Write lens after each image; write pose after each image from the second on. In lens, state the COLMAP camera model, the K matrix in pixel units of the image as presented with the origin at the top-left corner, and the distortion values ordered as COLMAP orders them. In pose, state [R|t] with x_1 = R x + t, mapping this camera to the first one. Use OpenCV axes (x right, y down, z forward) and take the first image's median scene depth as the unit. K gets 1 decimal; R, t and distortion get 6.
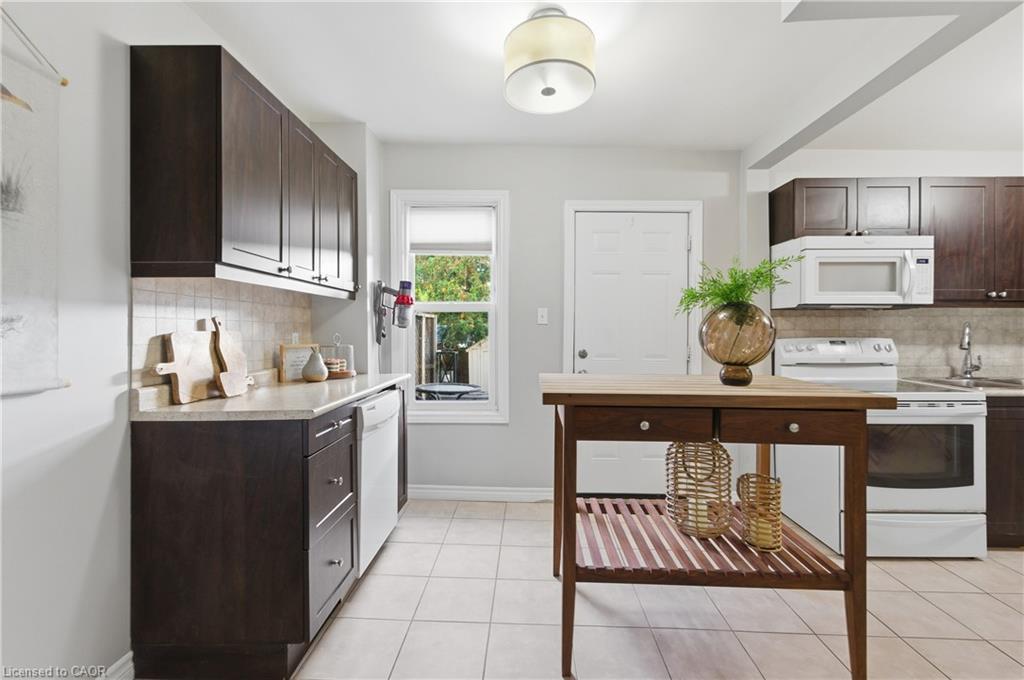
lens RADIAL K [[449.5, 0, 509.9], [0, 449.5, 326.1], [0, 0, 1]] dist [0.001605, 0.000212]
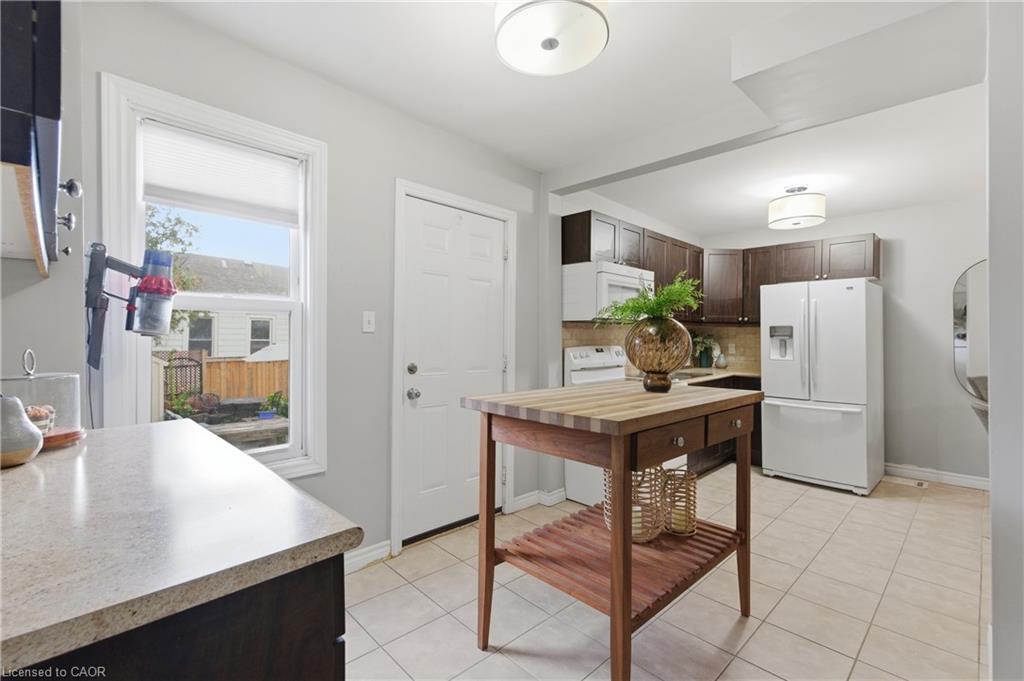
lens RADIAL K [[464.4, 0, 515.4], [0, 464.4, 334.0], [0, 0, 1]] dist [0.008237, 0.000160]
pose [[0.682847, 0.007194, 0.730526, -0.360948], [-0.008981, 0.999959, -0.001453, -0.003020], [-0.730506, -0.005569, 0.682884, 0.305122]]
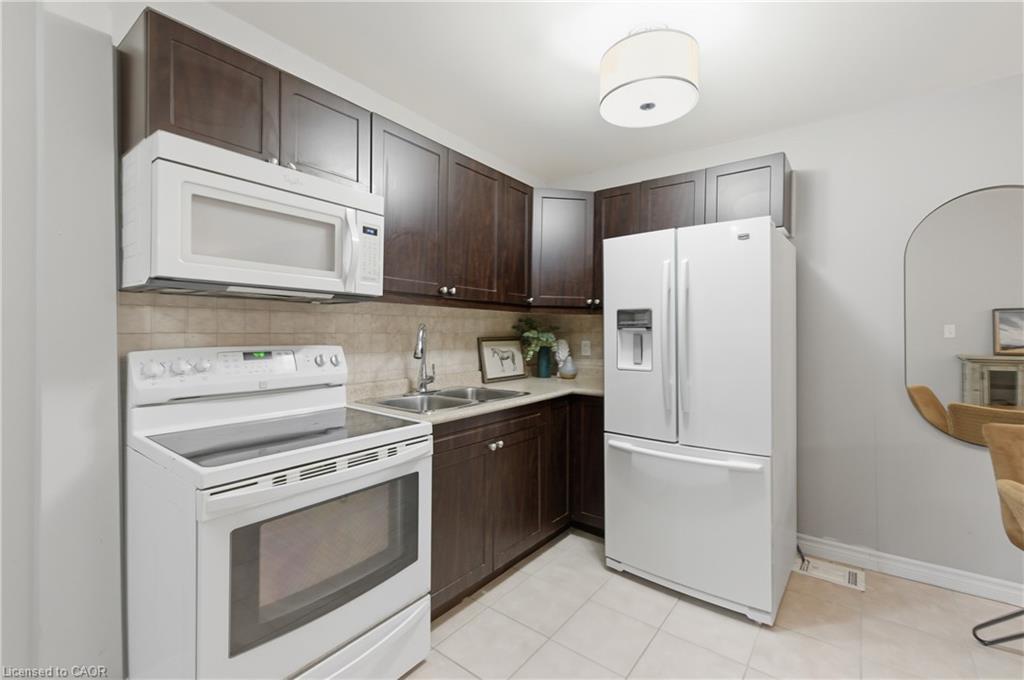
lens RADIAL K [[450.8, 0, 514.8], [0, 450.8, 333.6], [0, 0, 1]] dist [0.001731, 0.000128]
pose [[0.582161, 0.002452, 0.813070, 0.454173], [-0.010506, 0.999935, 0.004507, 0.003182], [-0.813006, -0.011165, 0.582148, 0.395043]]
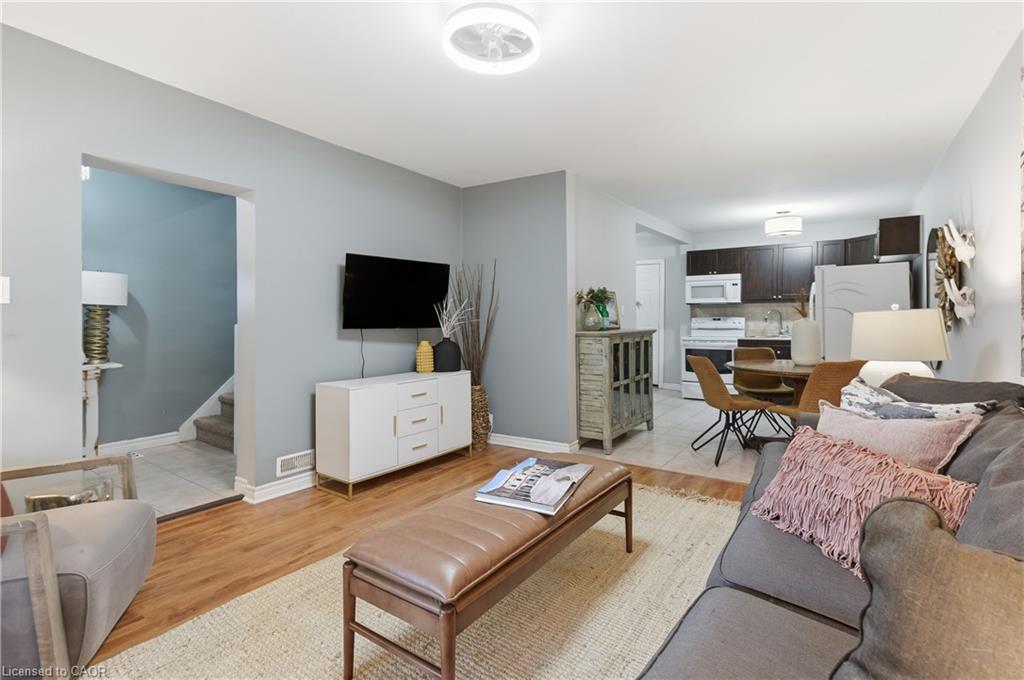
lens RADIAL K [[474.0, 0, 514.5], [0, 474.0, 319.7], [0, 0, 1]] dist [0.004093, 0.000141]
pose [[0.842315, -0.001038, -0.538984, 1.177261], [0.006201, 0.999951, 0.007764, 0.013406], [0.538949, -0.009882, 0.842280, -1.589951]]
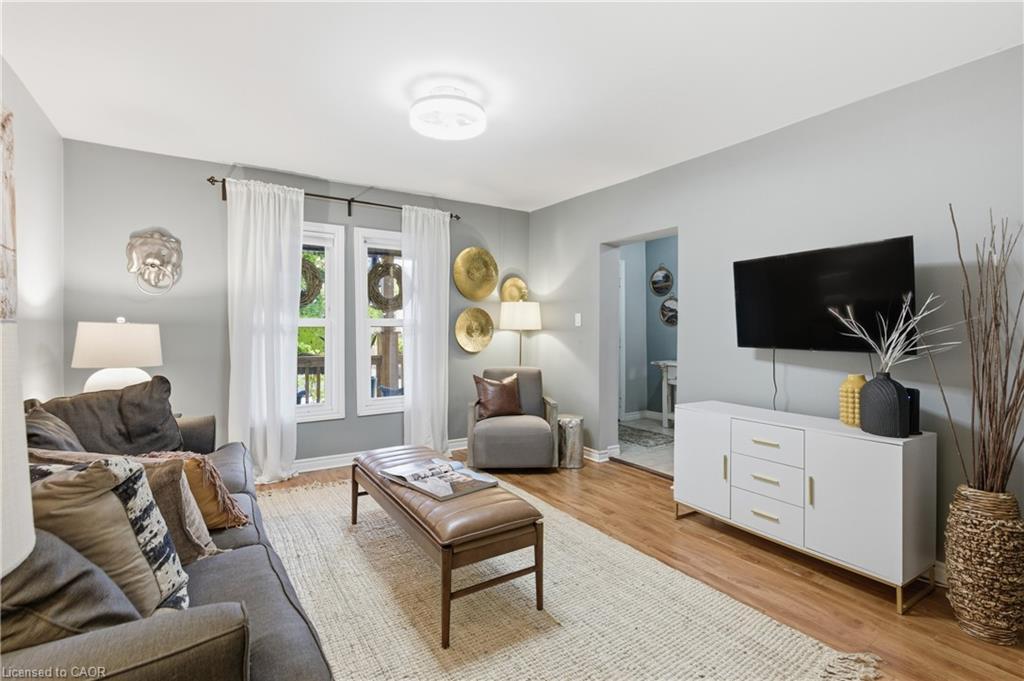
lens RADIAL K [[464.4, 0, 515.4], [0, 464.4, 334.0], [0, 0, 1]] dist [0.008237, 0.000160]
pose [[-0.806639, 0.002057, -0.591040, 1.187815], [-0.002370, 0.999975, 0.006715, 0.009611], [0.591039, 0.006817, -0.806614, -0.300585]]
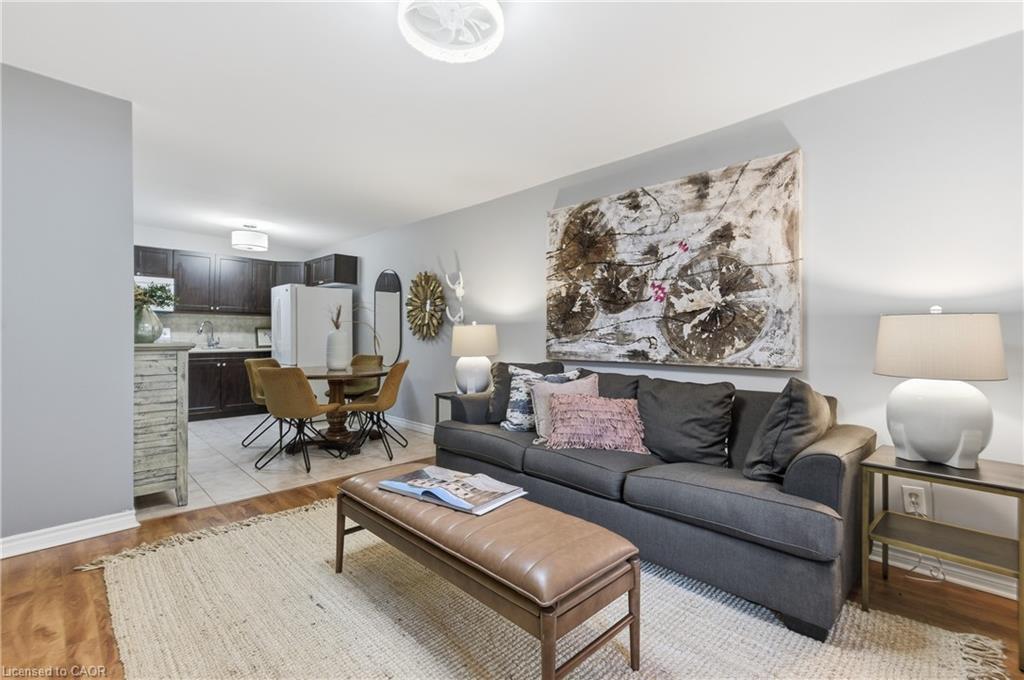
lens RADIAL K [[464.4, 0, 515.4], [0, 464.4, 333.5], [0, 0, 1]] dist [0.008237, 0.000160]
pose [[0.687067, 0.009792, 0.726528, 0.417164], [-0.014161, 0.999900, -0.000085, 0.028876], [-0.726456, -0.010230, 0.687137, -1.521320]]
